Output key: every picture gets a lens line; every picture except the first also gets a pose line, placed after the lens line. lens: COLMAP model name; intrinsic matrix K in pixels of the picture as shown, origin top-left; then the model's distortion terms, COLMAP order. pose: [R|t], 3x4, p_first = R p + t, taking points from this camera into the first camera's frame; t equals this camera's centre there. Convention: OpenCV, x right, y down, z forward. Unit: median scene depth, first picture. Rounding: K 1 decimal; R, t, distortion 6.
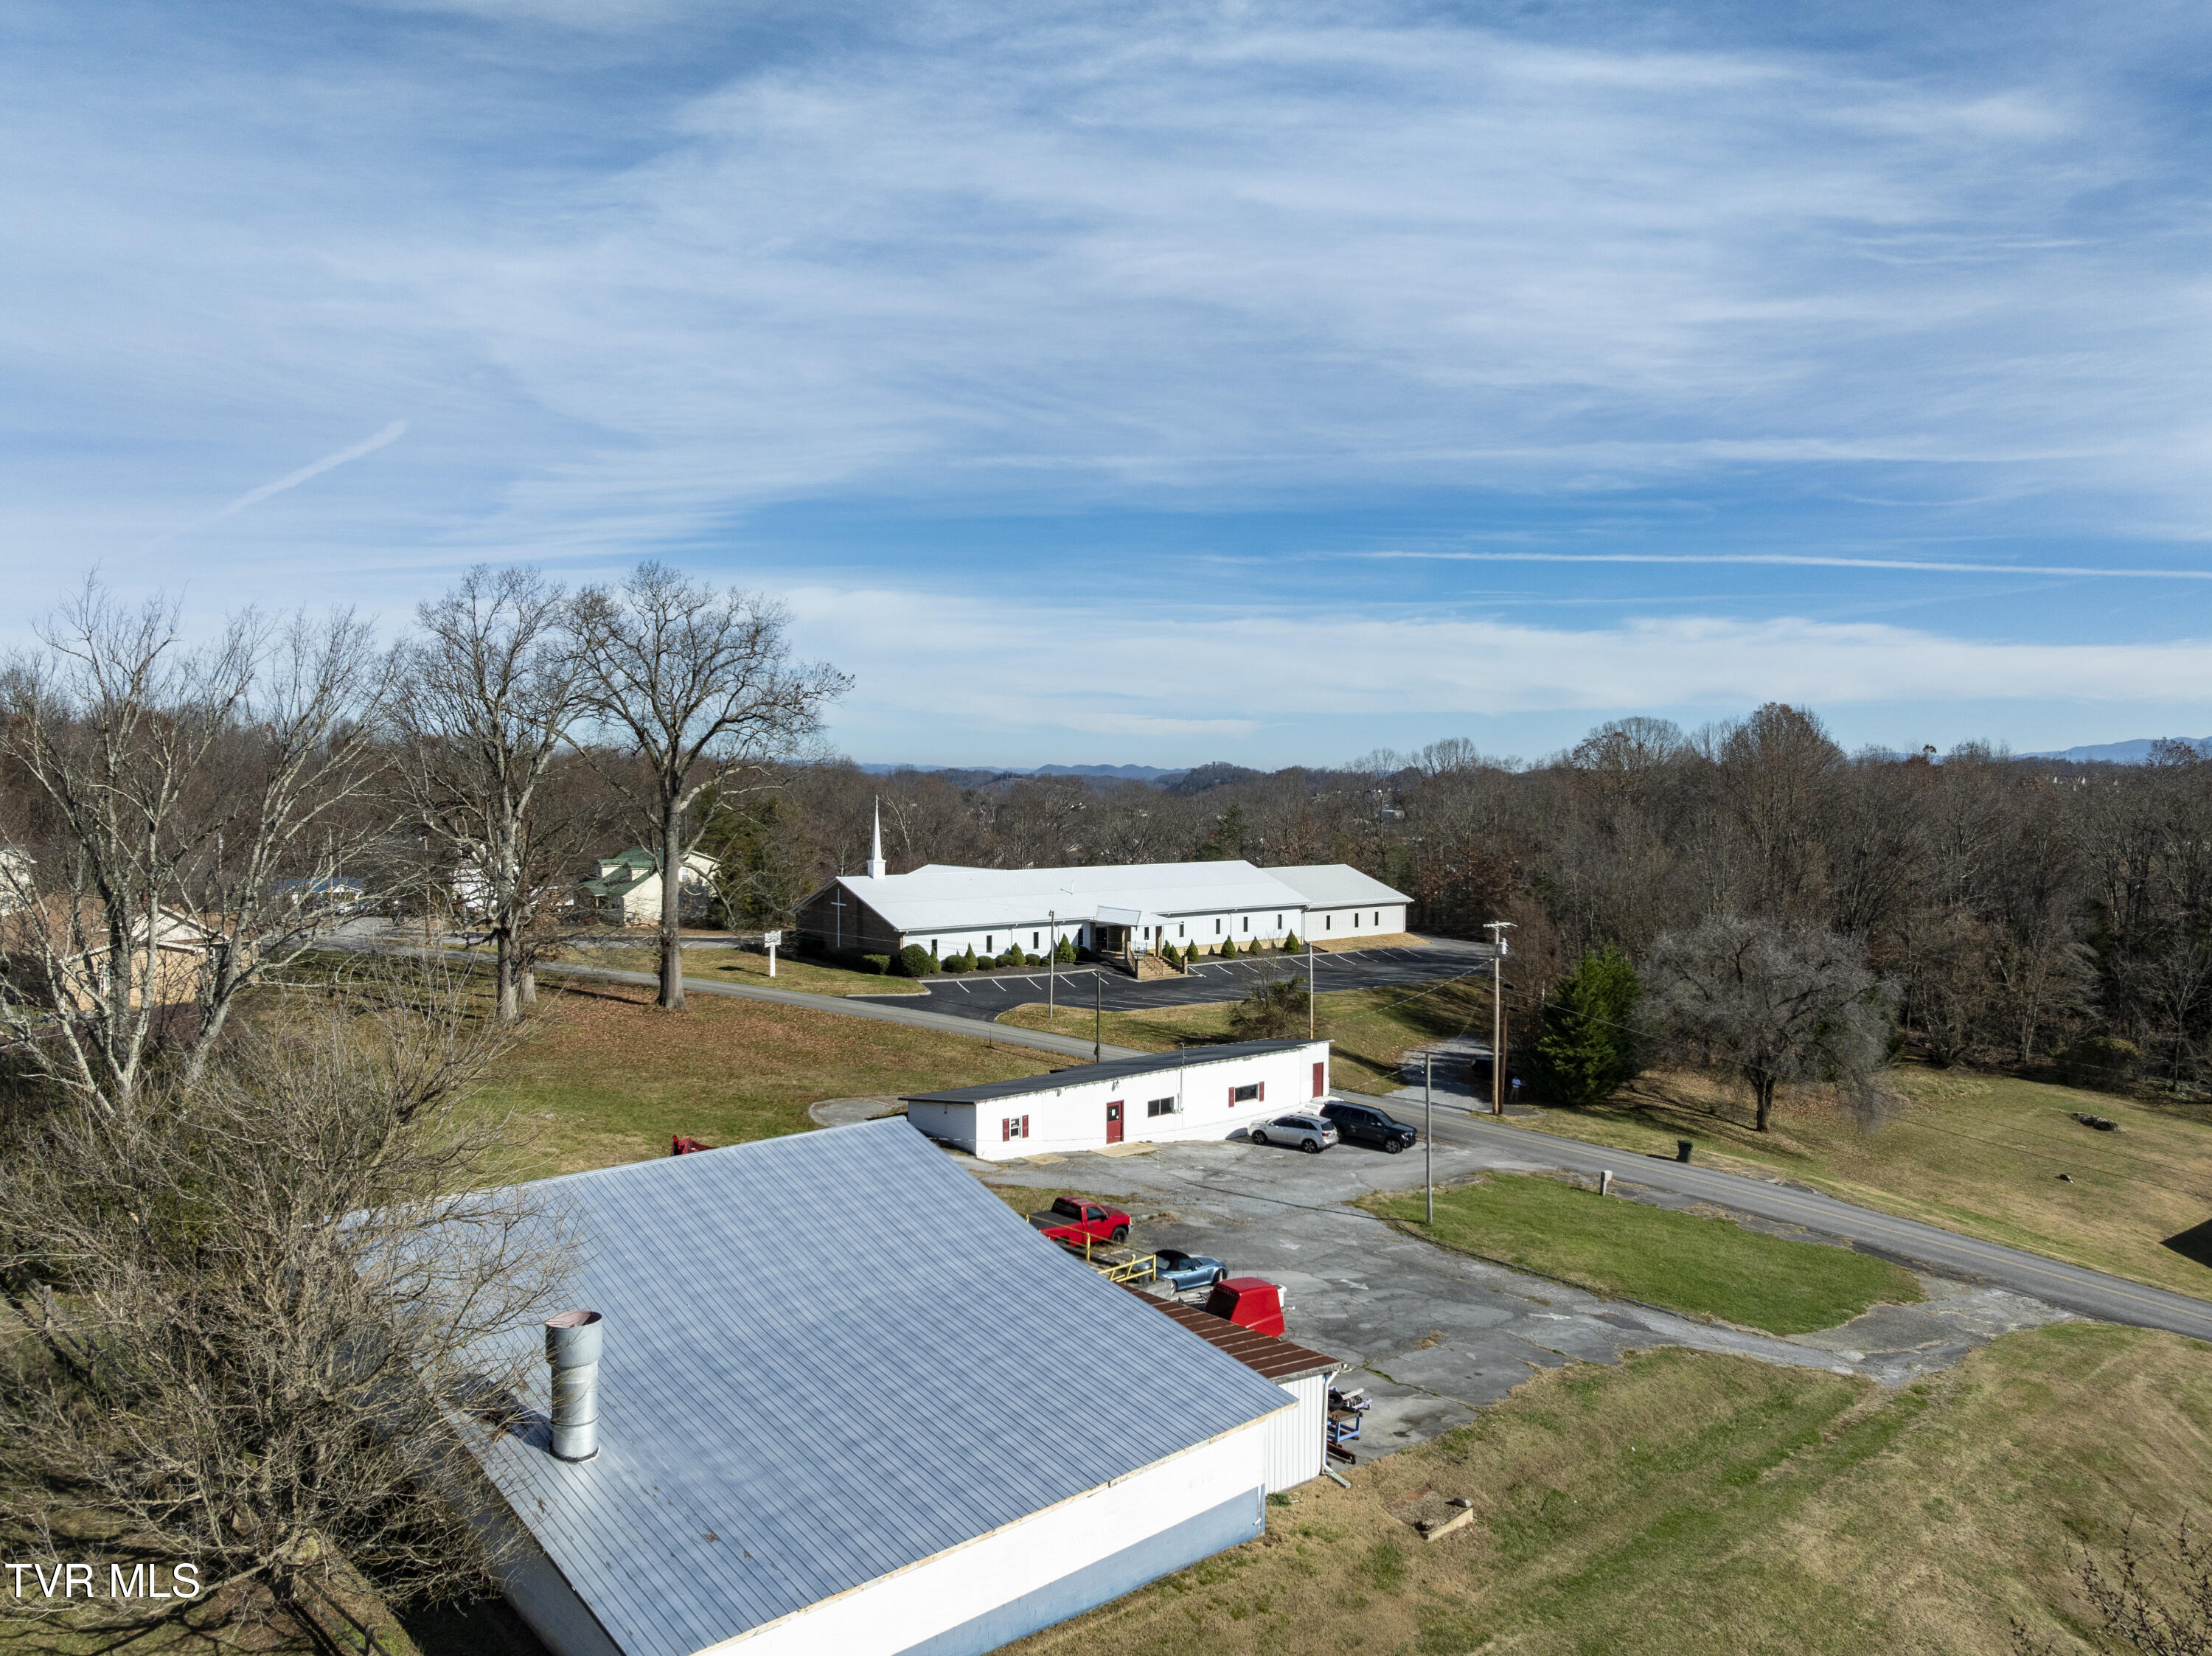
lens RADIAL K [[1547.6, 0, 1122.2], [0, 1547.6, 766.6], [0, 0, 1]] dist [-0.063948, 0.042640]
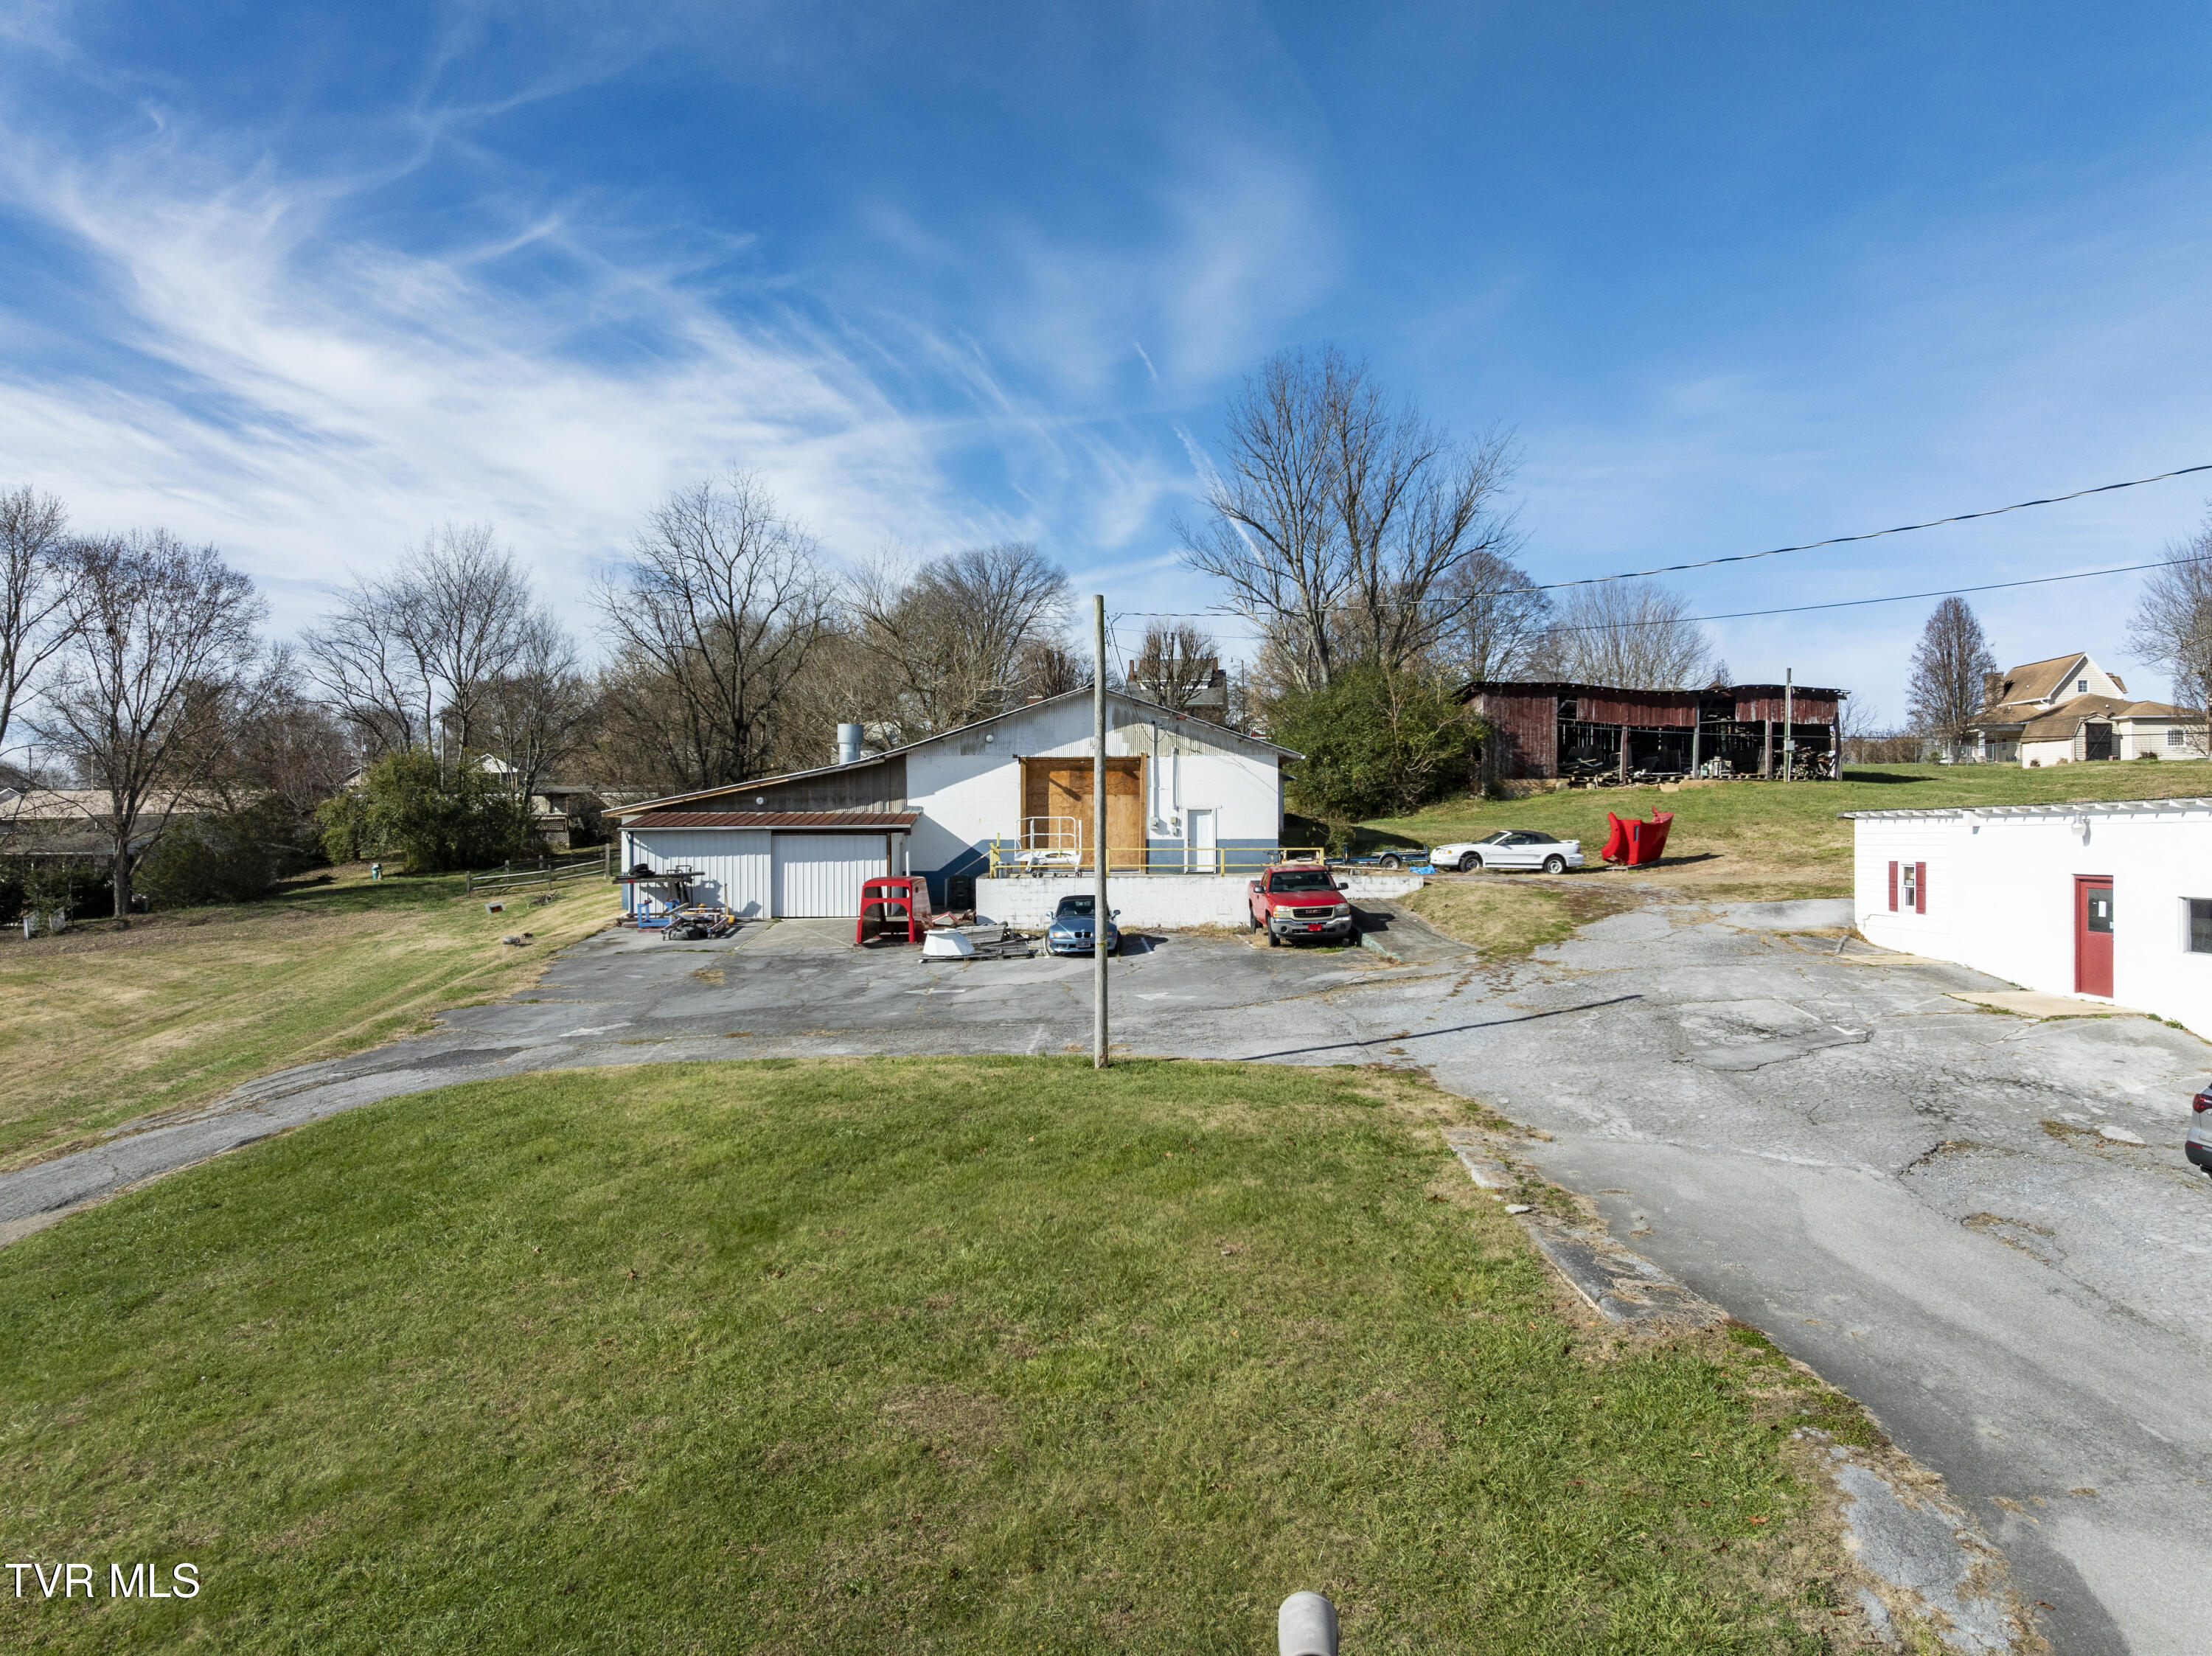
lens RADIAL K [[1556.2, 0, 1117.7], [0, 1556.2, 815.9], [0, 0, 1]] dist [-0.035226, 0.003074]
pose [[-0.655001, -0.016392, -0.755450, 0.238497], [-0.000050, 0.999766, -0.021651, 0.124539], [0.755628, -0.014144, -0.654848, 0.626179]]
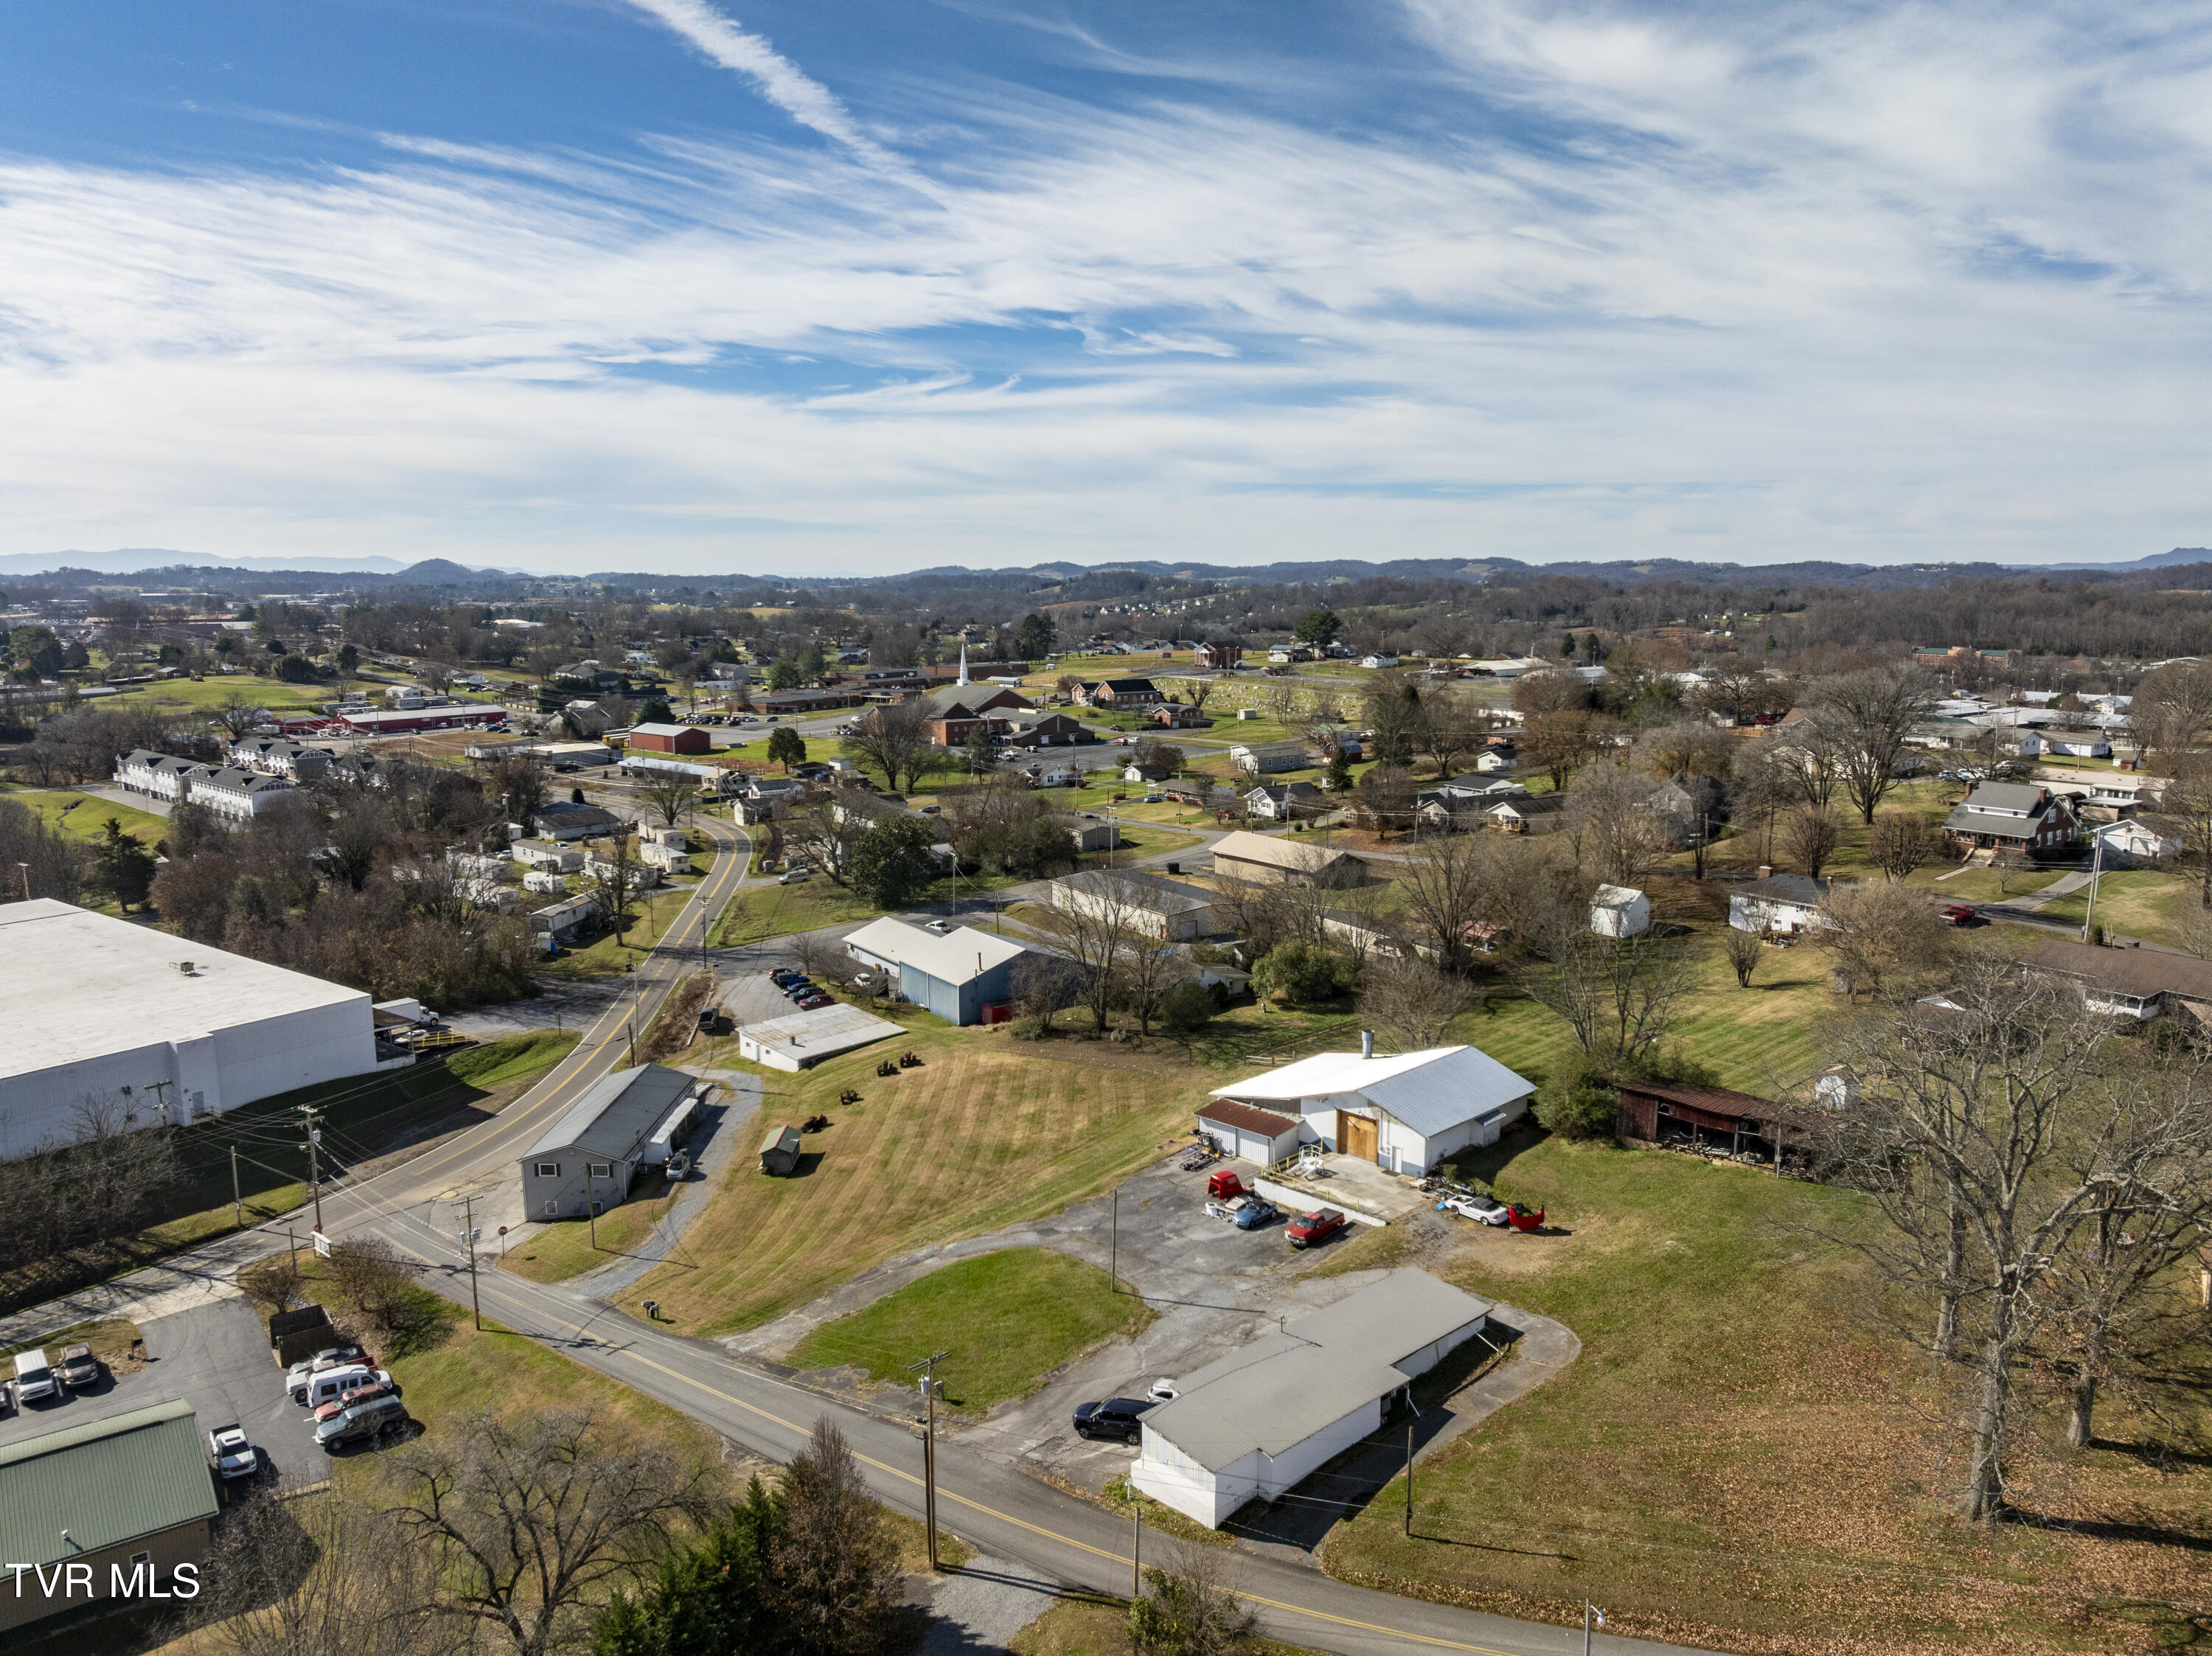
lens RADIAL K [[1556.2, 0, 1117.7], [0, 1556.2, 815.9], [0, 0, 1]] dist [-0.035226, 0.003074]
pose [[-0.999813, -0.004755, -0.018721, 0.114587], [-0.007386, 0.989683, 0.143084, -0.220128], [0.017847, 0.143195, -0.989534, 1.288067]]
